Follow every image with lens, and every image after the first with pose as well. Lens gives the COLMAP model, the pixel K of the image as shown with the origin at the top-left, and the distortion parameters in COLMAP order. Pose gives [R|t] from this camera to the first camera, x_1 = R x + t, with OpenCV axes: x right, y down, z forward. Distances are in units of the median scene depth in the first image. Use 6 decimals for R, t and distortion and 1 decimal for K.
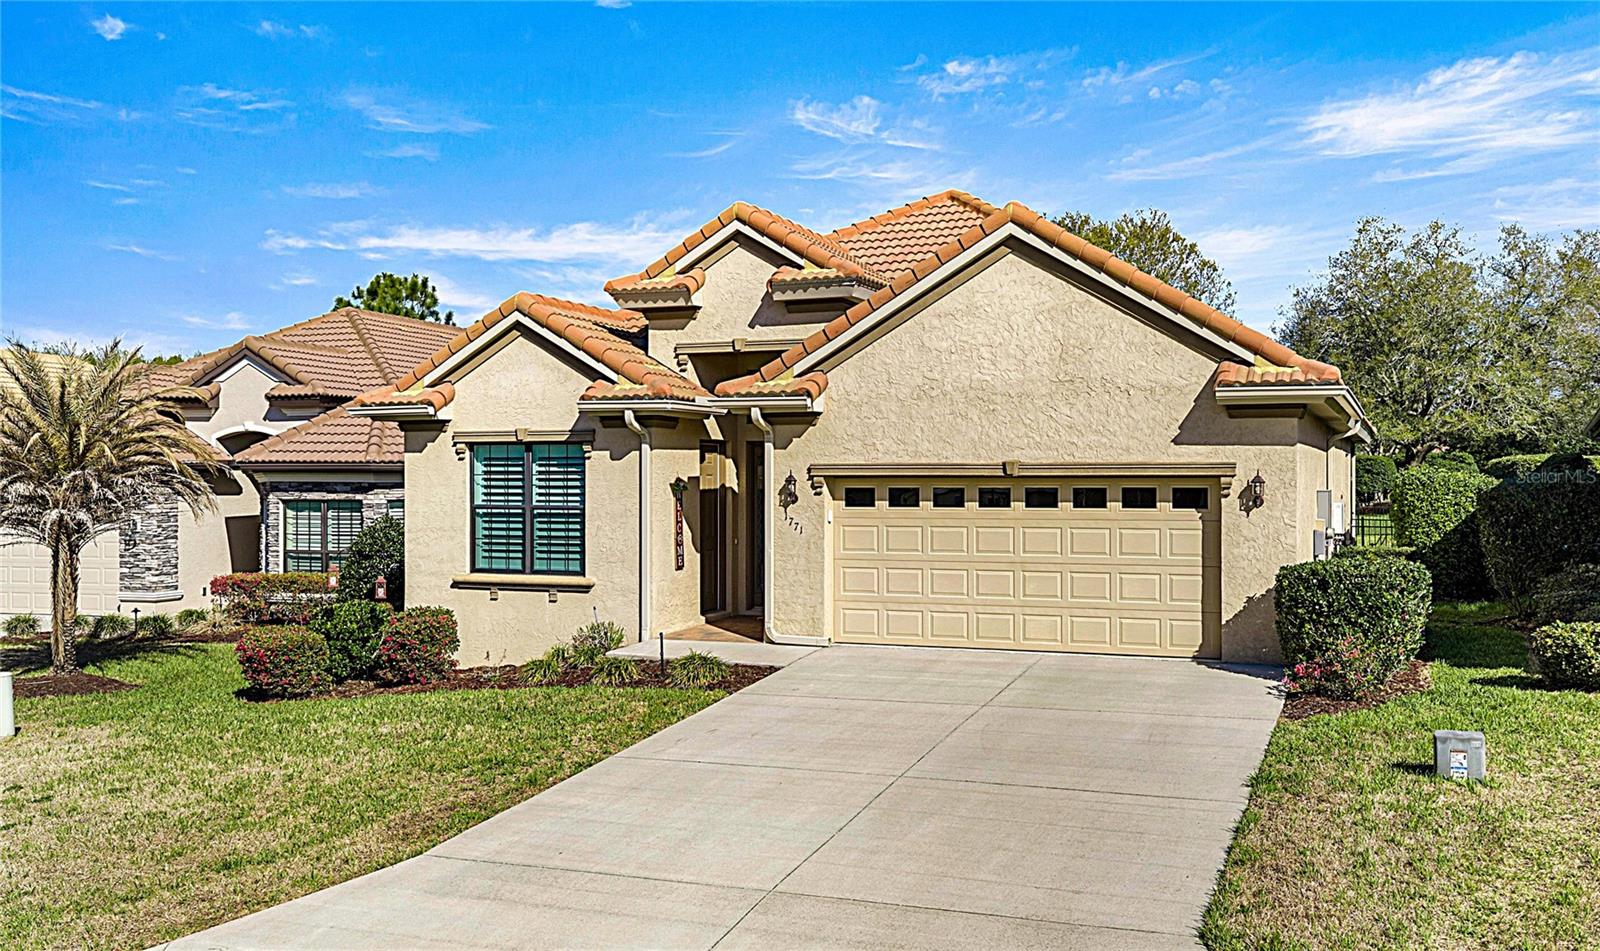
lens RADIAL K [[1436.6, 0, 805.2], [0, 1436.6, 476.8], [0, 0, 1]] dist [-0.040822, 0.000639]
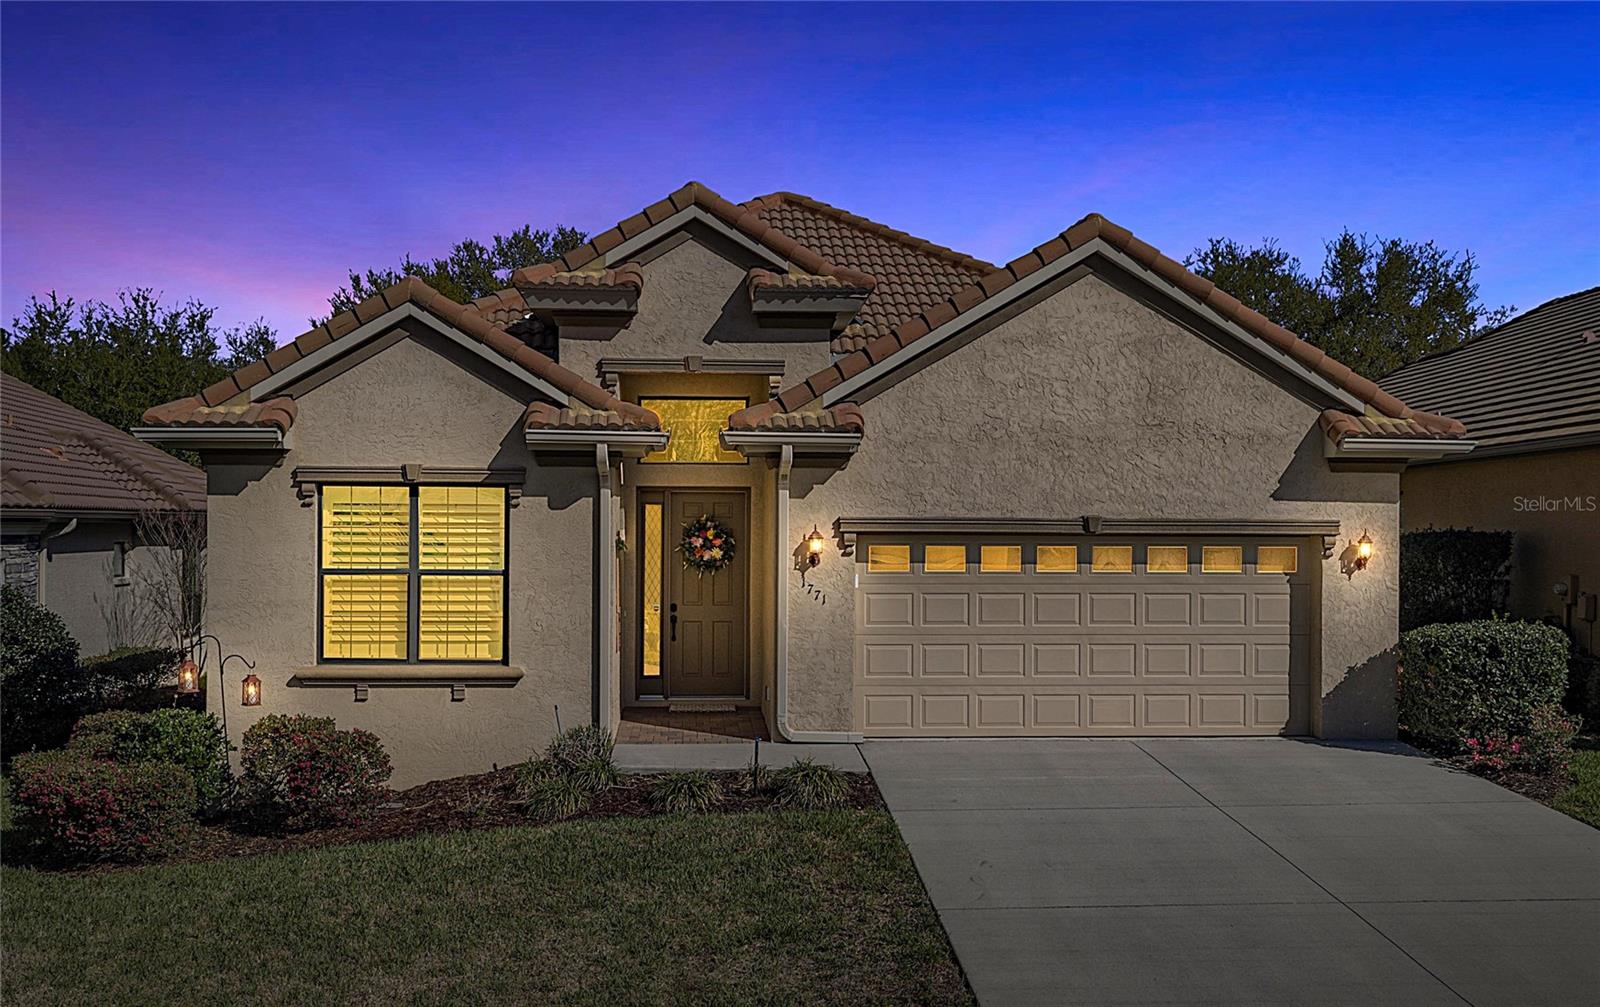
lens RADIAL K [[1634.7, 0, 762.6], [0, 1634.7, 523.1], [0, 0, 1]] dist [-0.021135, 0.000000]
pose [[0.903510, 0.007421, 0.428503, -0.431945], [-0.006015, 0.999971, -0.004635, -0.001055], [-0.428525, 0.001610, 0.903528, 0.193248]]
